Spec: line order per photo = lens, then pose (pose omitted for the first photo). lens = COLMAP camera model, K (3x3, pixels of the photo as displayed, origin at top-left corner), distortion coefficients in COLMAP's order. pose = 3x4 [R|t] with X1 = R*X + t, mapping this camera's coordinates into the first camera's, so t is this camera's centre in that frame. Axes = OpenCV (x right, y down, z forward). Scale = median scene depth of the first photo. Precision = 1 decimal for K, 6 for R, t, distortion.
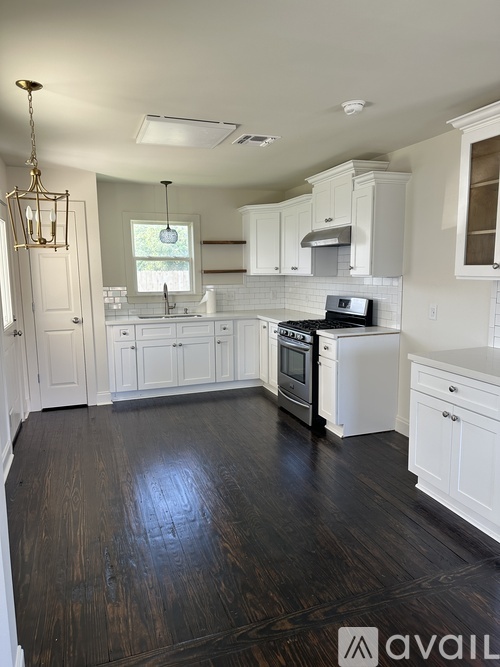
lens RADIAL K [[470.0, 0, 250.0], [0, 470.0, 333.5], [0, 0, 1]] dist [0.089744, 0.000821]
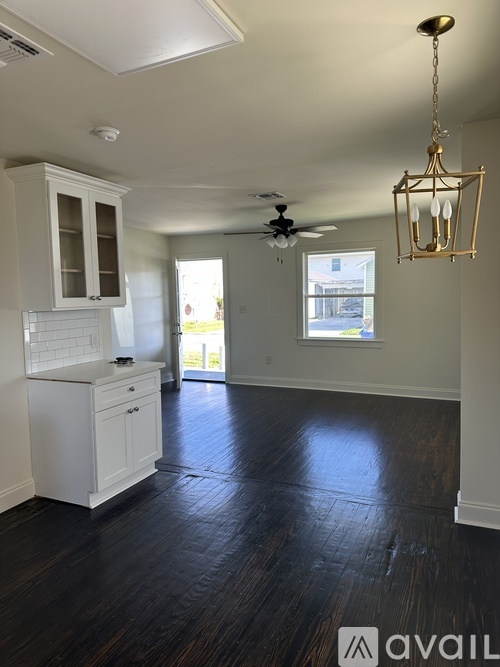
lens RADIAL K [[470.0, 0, 250.0], [0, 470.0, 333.5], [0, 0, 1]] dist [0.089744, 0.000821]
pose [[-0.725944, -0.033337, 0.686945, -0.656071], [0.122351, 0.976632, 0.176692, -0.209422], [-0.676783, 0.212317, -0.704901, 1.542346]]
